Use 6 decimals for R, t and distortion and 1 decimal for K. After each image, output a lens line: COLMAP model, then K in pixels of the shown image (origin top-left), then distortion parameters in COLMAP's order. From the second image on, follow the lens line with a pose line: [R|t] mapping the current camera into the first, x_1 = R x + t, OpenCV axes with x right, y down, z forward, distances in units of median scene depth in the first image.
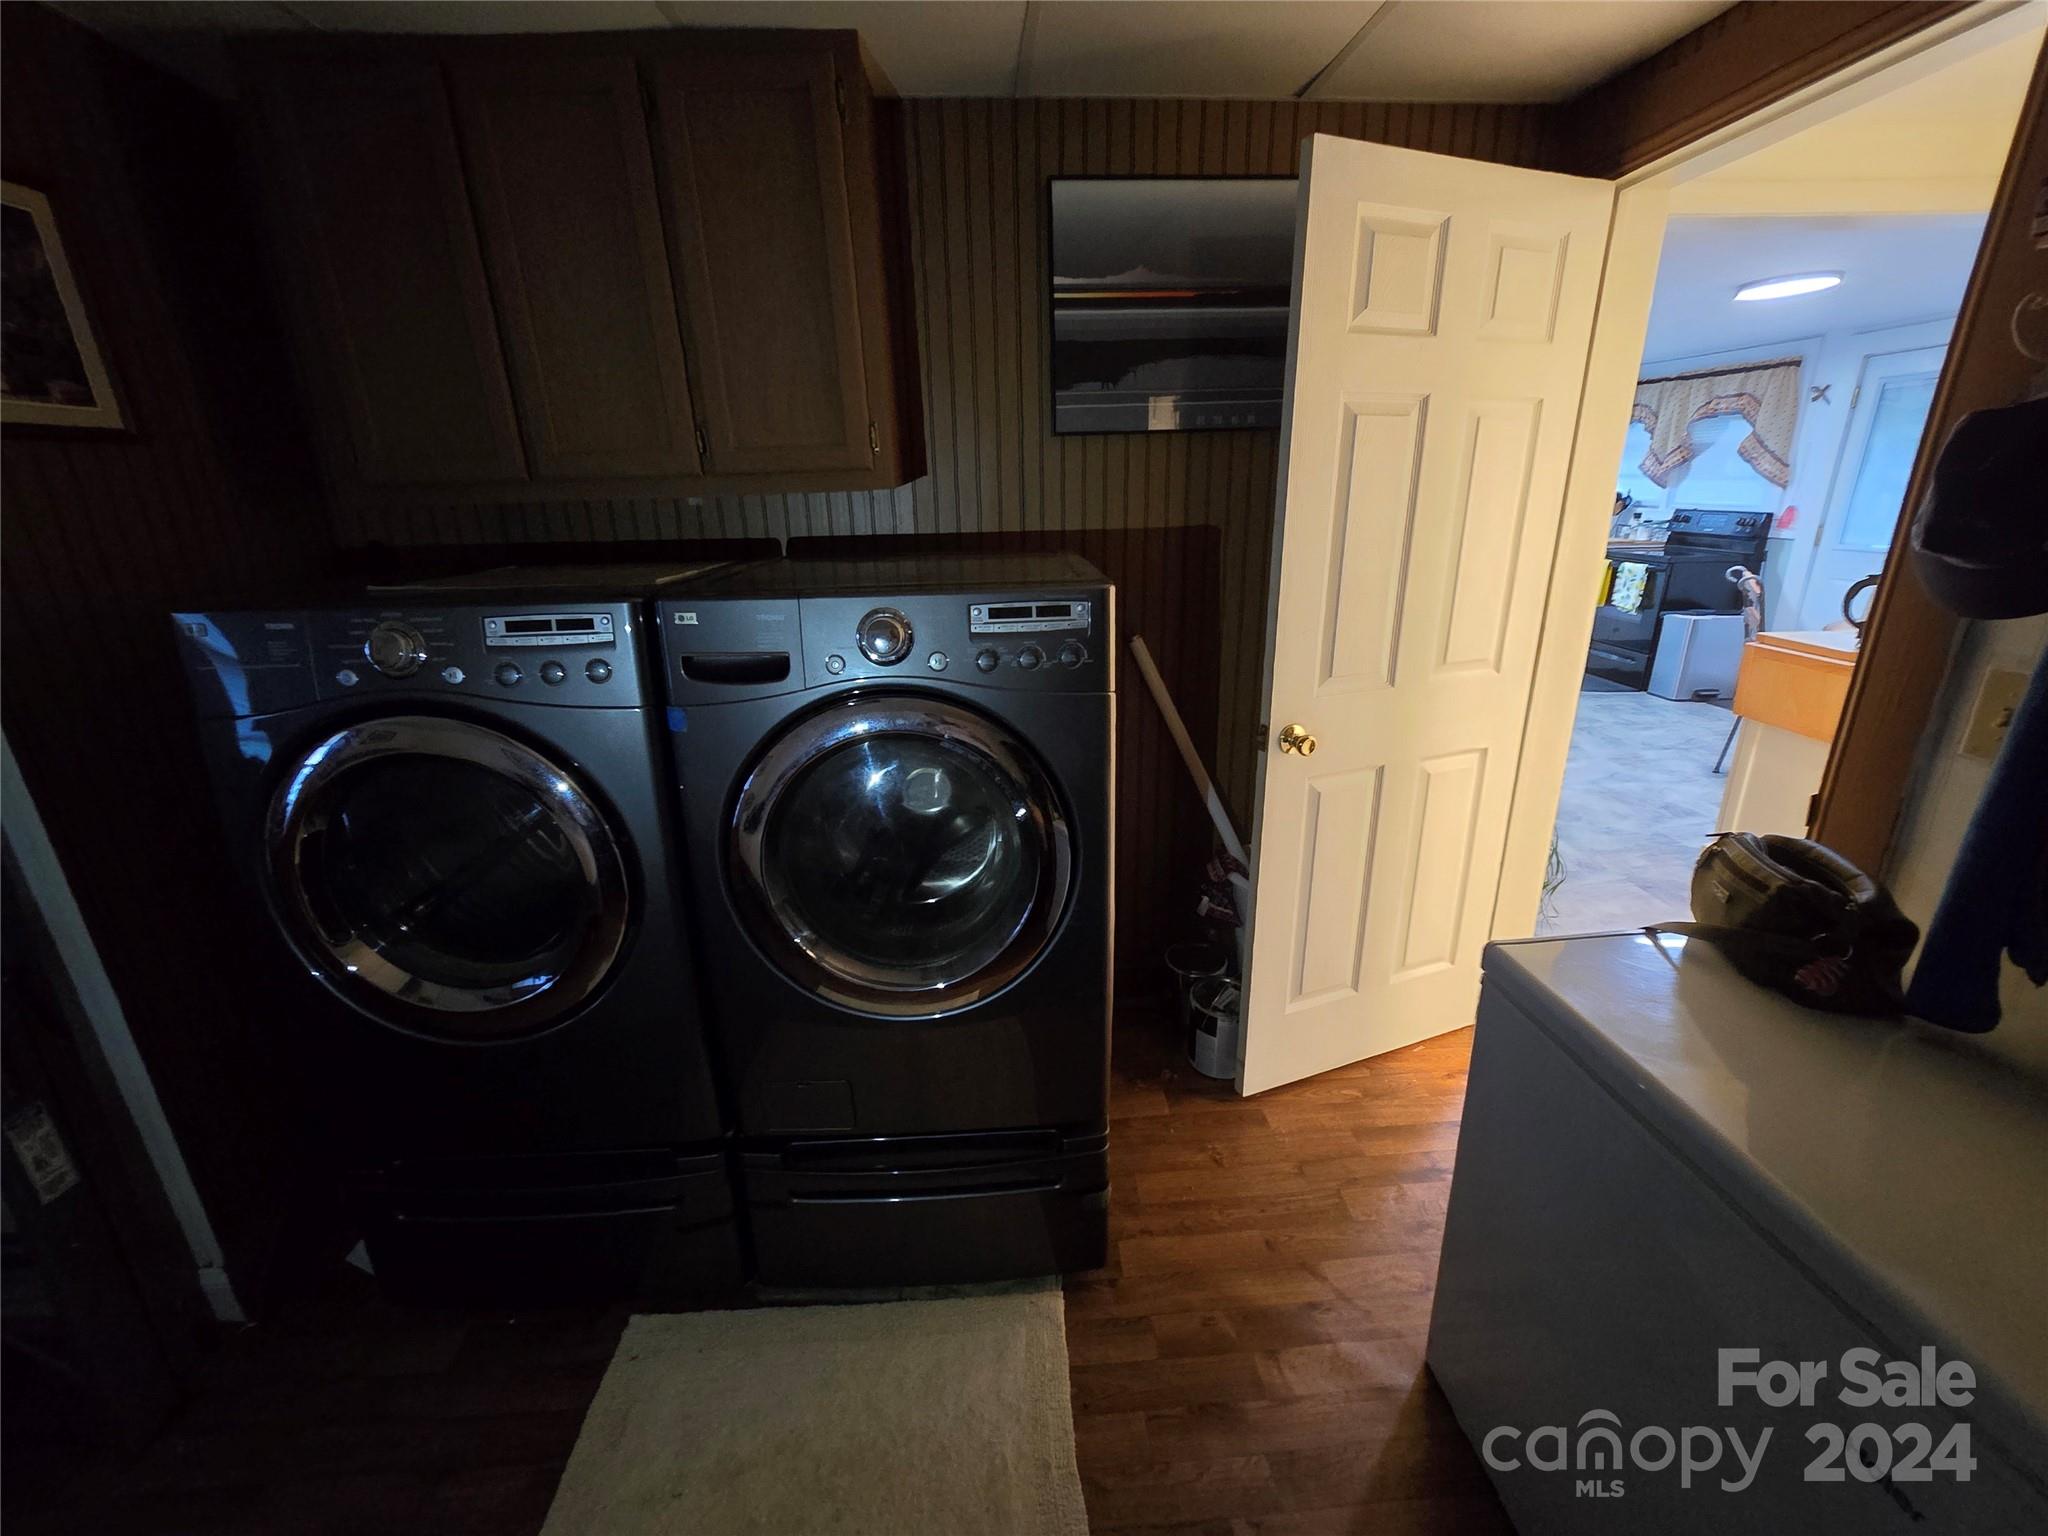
lens RADIAL K [[831.3, 0, 1030.6], [0, 831.3, 764.2], [0, 0, 1]] dist [-0.000693, -0.000097]
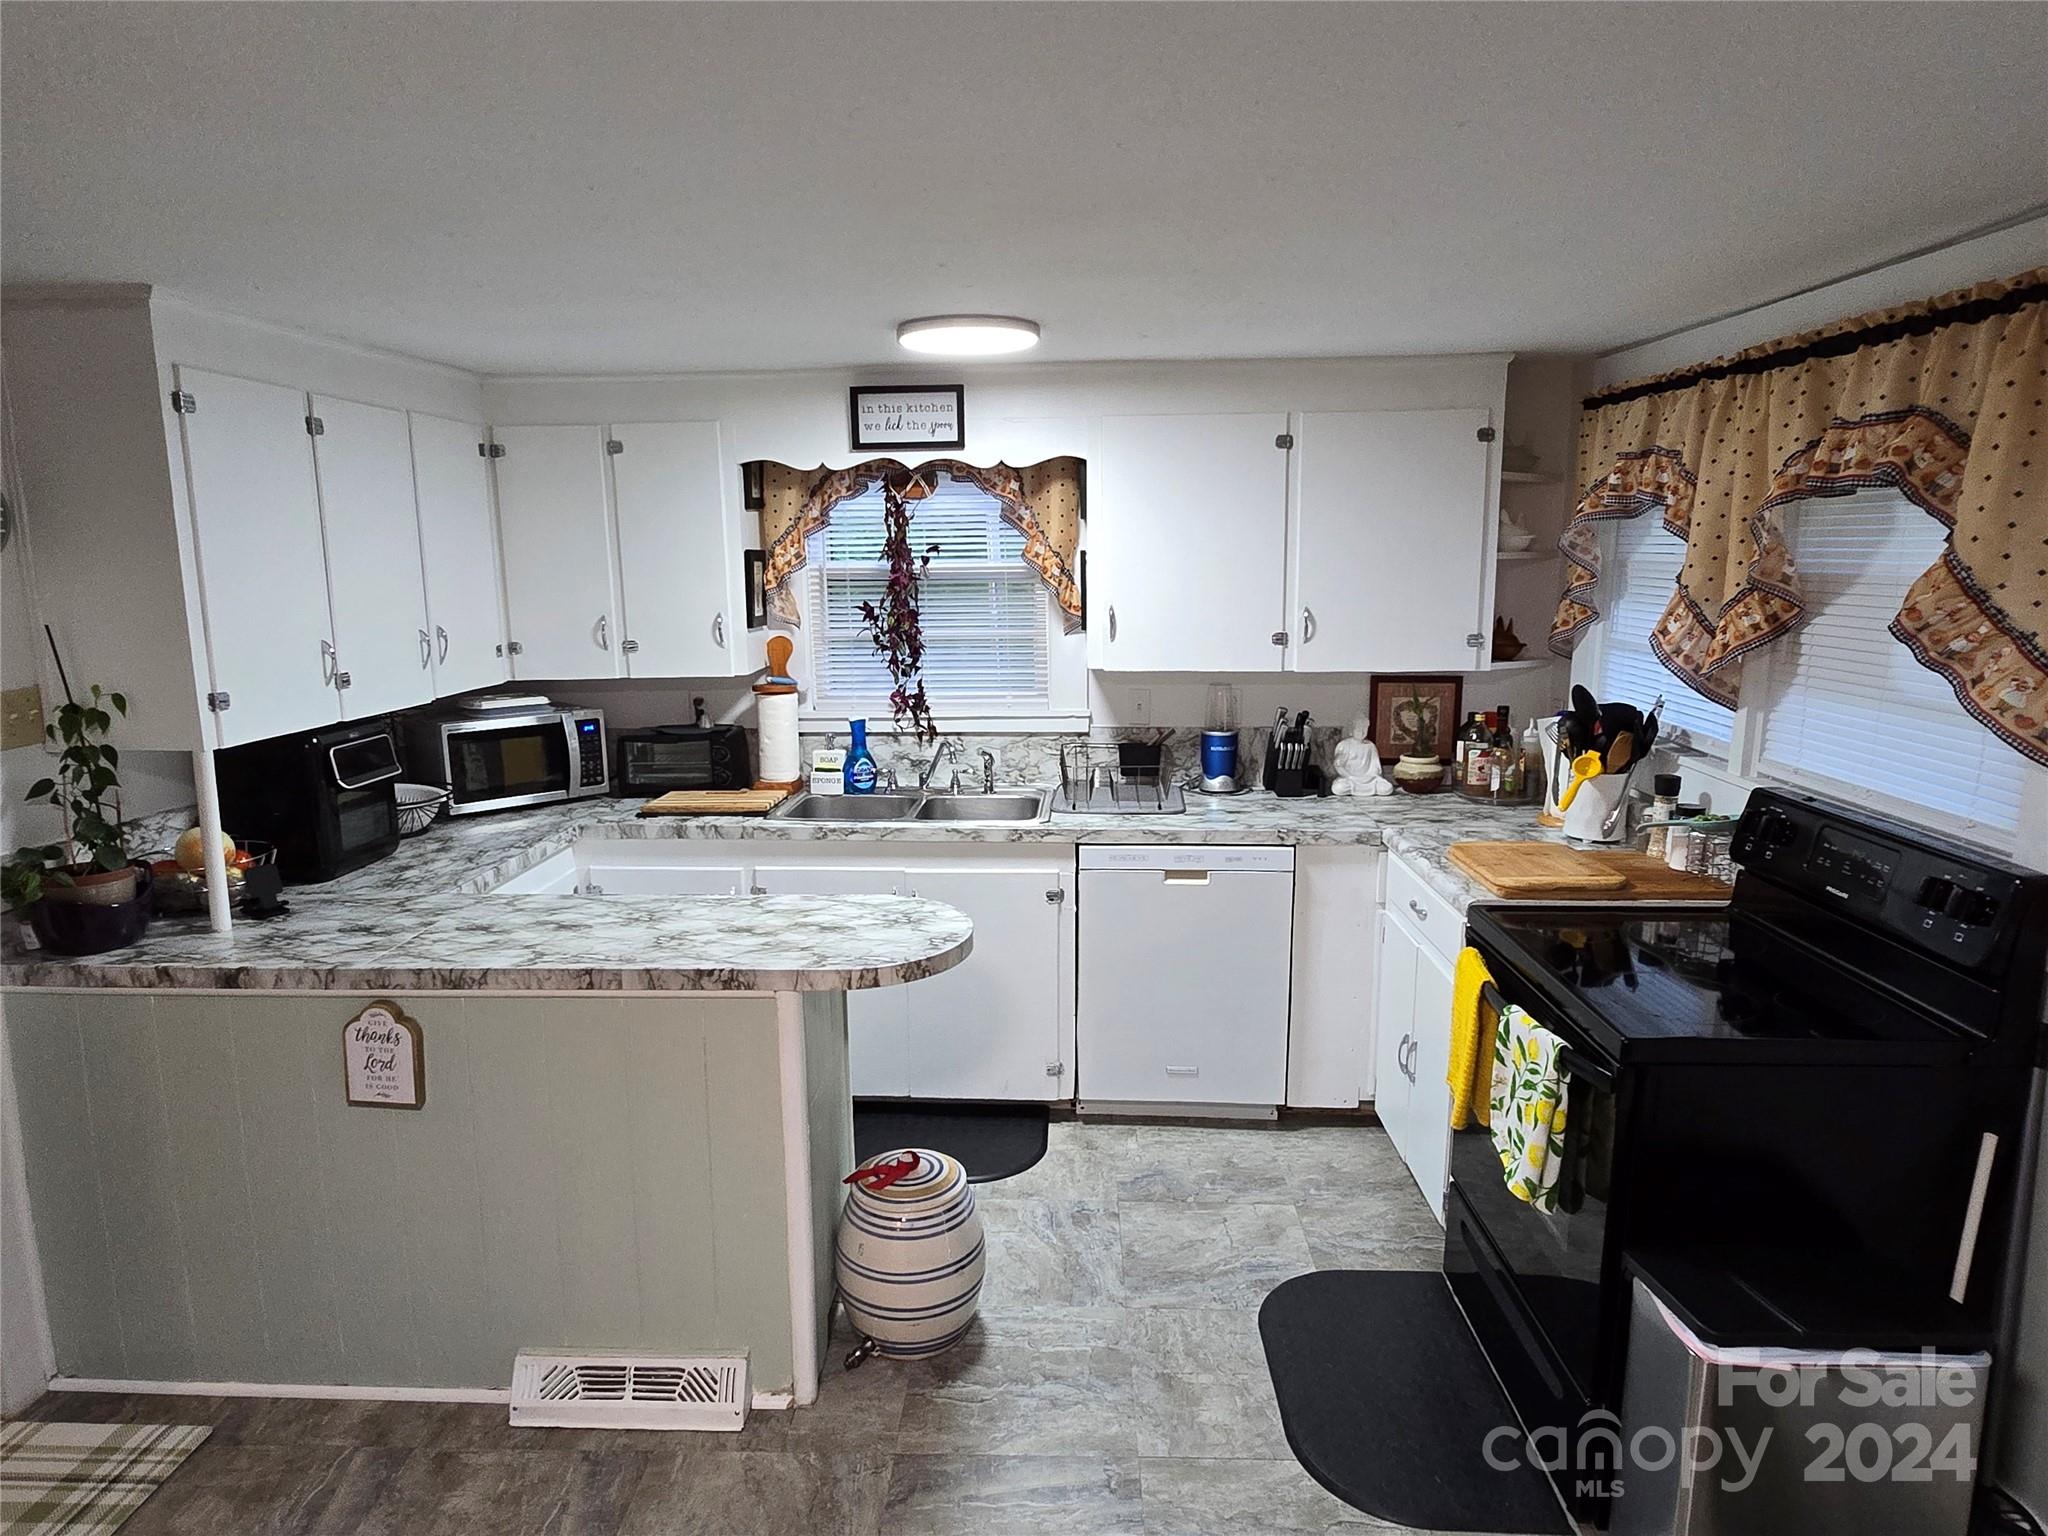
lens RADIAL K [[1237.1, 0, 1019.4], [0, 1237.1, 767.1], [0, 0, 1]] dist [0.002382, -0.000908]
pose [[0.997419, 0.030743, -0.064879, 0.549463], [-0.040449, 0.987236, -0.154042, -0.238143], [0.059315, 0.156269, 0.985932, 0.556973]]
